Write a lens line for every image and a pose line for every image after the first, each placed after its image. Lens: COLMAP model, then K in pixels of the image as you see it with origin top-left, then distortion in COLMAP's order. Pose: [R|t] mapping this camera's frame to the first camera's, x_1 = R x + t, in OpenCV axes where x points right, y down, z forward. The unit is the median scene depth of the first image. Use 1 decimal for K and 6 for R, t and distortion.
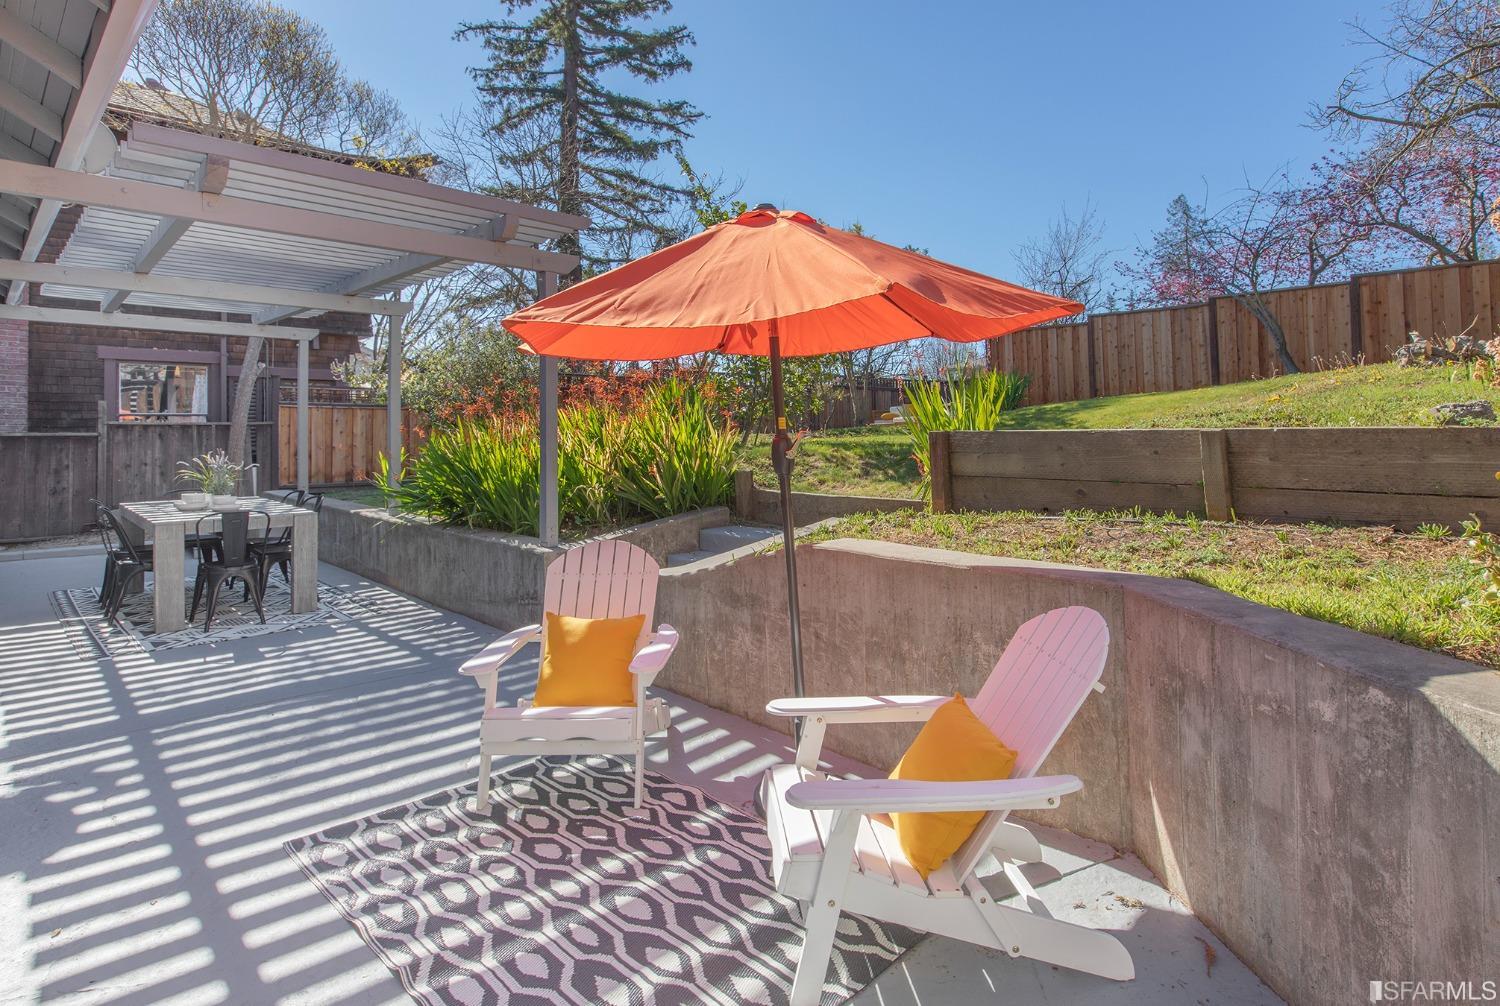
lens RADIAL K [[805.9, 0, 750.0], [0, 805.9, 503.0], [0, 0, 1]] dist [-0.001898, -0.000902]
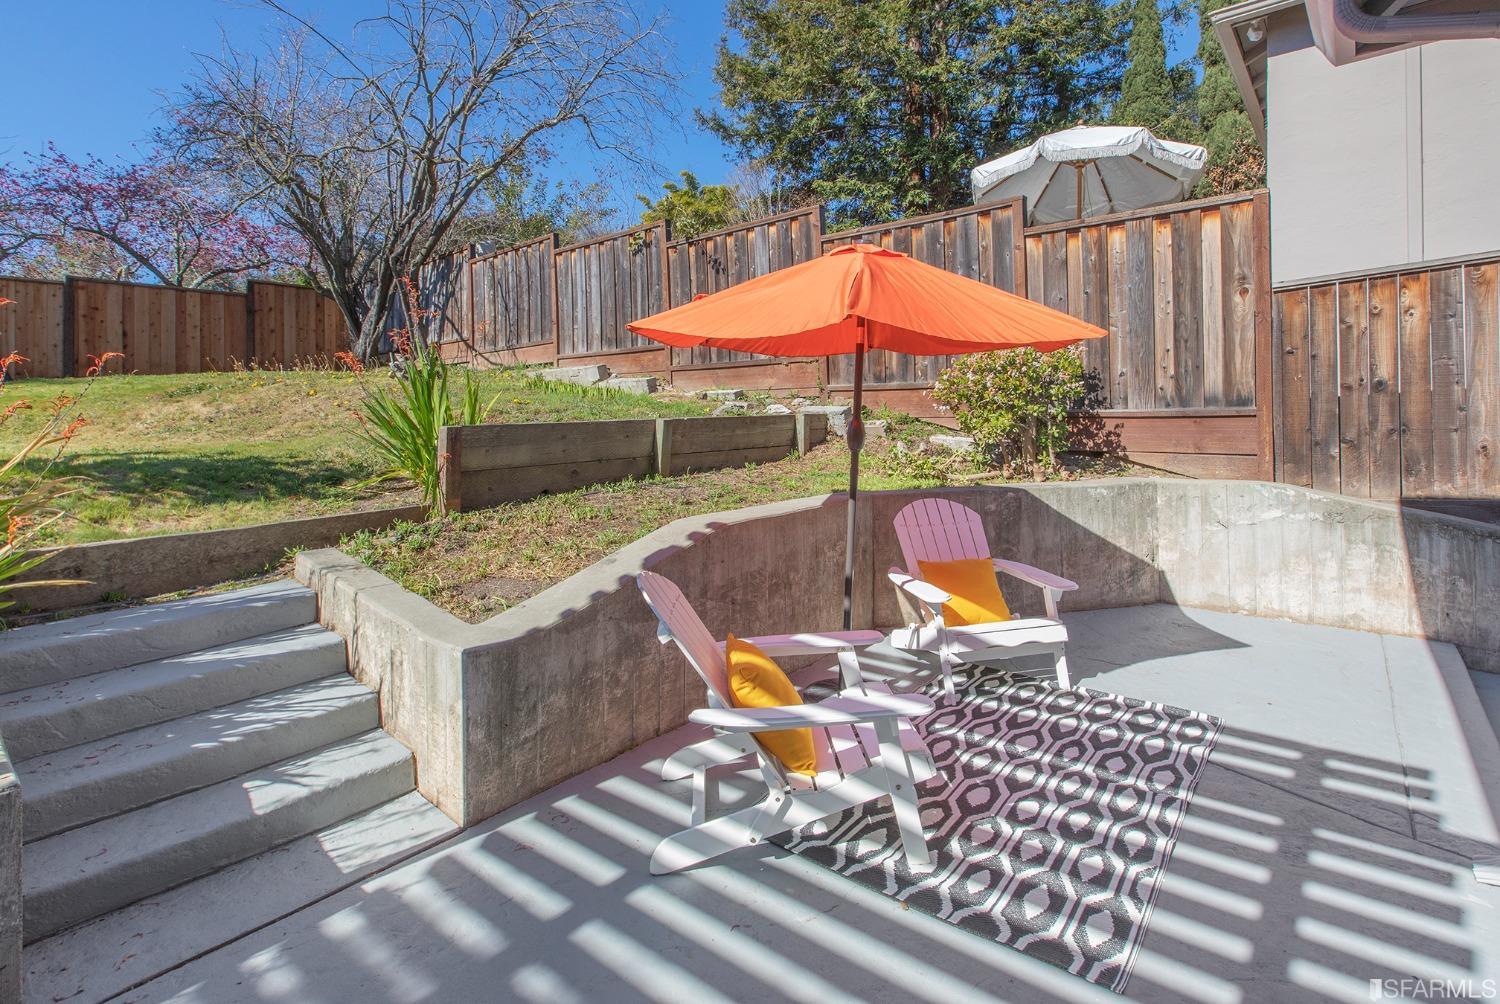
lens RADIAL K [[716.5, 0, 750.7], [0, 716.5, 487.5], [0, 0, 1]] dist [-0.001350, -0.000389]
pose [[-0.105286, -0.096011, 0.989796, -1.127928], [0.112285, 0.987815, 0.107763, -0.124155], [-0.988082, 0.122485, -0.093223, 1.325262]]
